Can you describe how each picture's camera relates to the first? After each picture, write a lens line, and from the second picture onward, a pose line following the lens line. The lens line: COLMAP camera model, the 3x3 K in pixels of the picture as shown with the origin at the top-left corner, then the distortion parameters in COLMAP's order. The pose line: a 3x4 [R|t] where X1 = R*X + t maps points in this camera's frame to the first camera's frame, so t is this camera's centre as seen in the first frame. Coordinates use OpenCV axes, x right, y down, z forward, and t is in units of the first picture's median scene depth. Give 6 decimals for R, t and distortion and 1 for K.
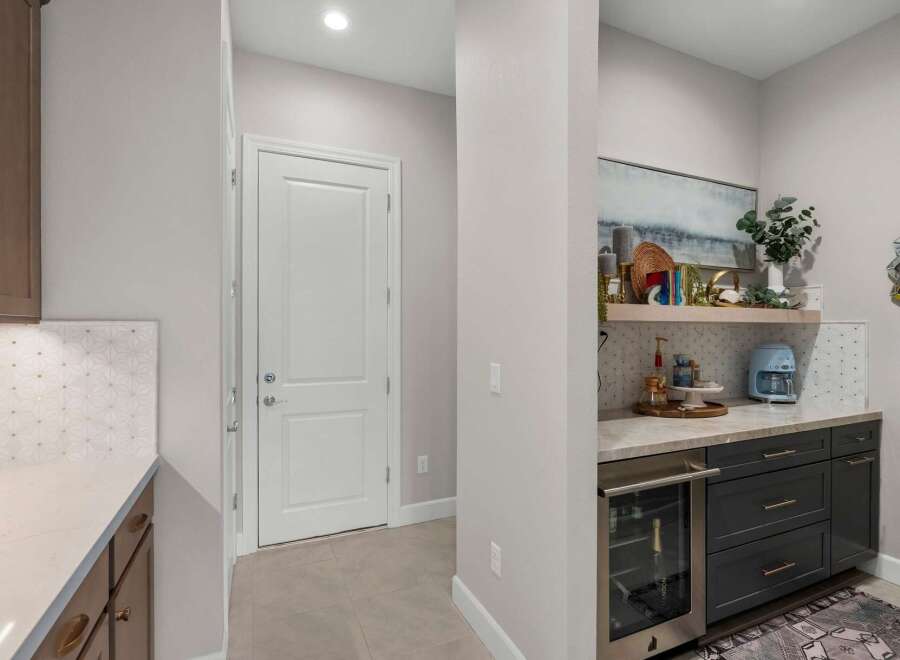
lens RADIAL K [[453.4, 0, 452.4], [0, 453.4, 331.3], [0, 0, 1]] dist [0.001136, -0.000024]
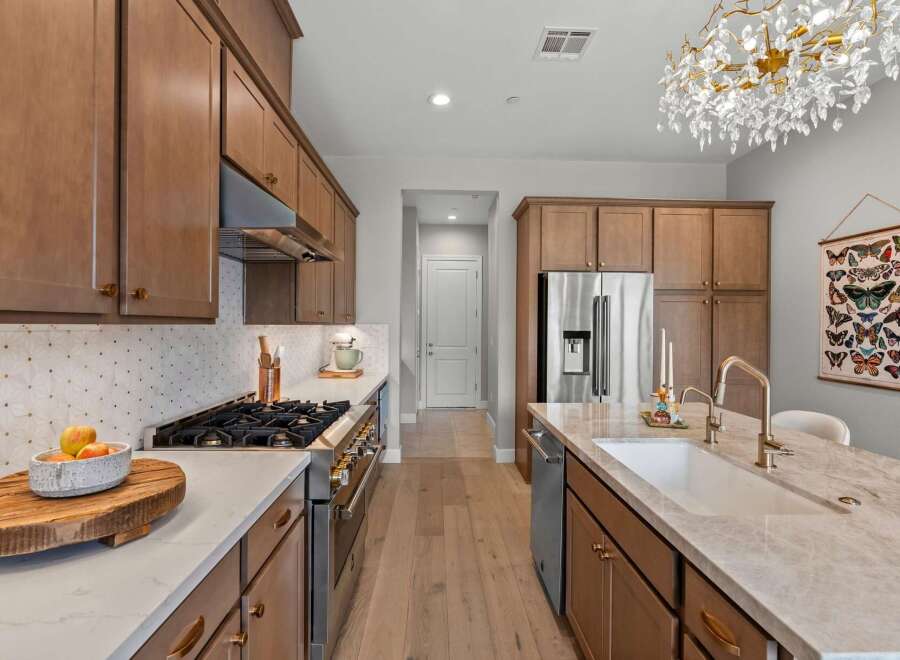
lens RADIAL K [[447.2, 0, 453.2], [0, 447.2, 328.4], [0, 0, 1]] dist [-0.018294, 0.006164]
pose [[0.931374, 0.002768, -0.364055, 0.652201], [-0.003592, 0.999992, -0.001586, 0.006842], [0.364047, 0.002785, 0.931376, -1.354905]]
